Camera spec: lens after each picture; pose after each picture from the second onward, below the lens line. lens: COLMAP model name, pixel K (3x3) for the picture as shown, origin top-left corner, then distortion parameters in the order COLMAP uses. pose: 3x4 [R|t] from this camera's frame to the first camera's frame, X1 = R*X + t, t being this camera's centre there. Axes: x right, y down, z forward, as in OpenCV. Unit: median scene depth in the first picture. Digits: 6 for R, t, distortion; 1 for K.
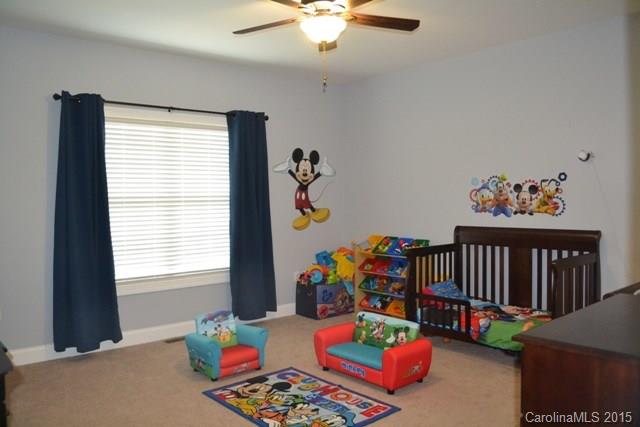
lens RADIAL K [[514.8, 0, 317.9], [0, 514.8, 213.1], [0, 0, 1]] dist [-0.076726, 0.008189]
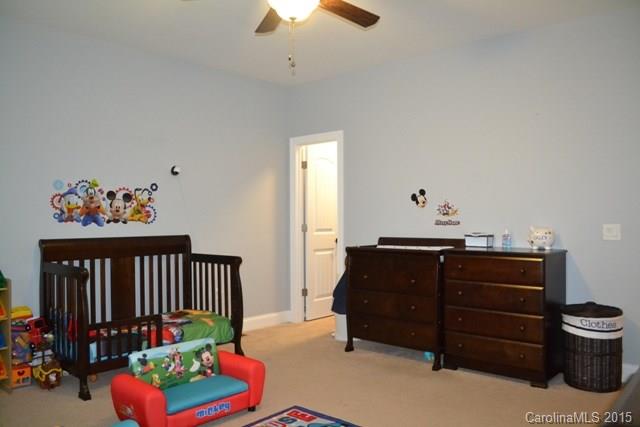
lens RADIAL K [[514.8, 0, 317.7], [0, 514.8, 213.1], [0, 0, 1]] dist [-0.076726, 0.008189]
pose [[-0.126552, 0.019423, 0.991770, -0.602725], [0.030321, 0.999417, -0.015704, 0.010266], [-0.991496, 0.028084, -0.127067, 0.748115]]
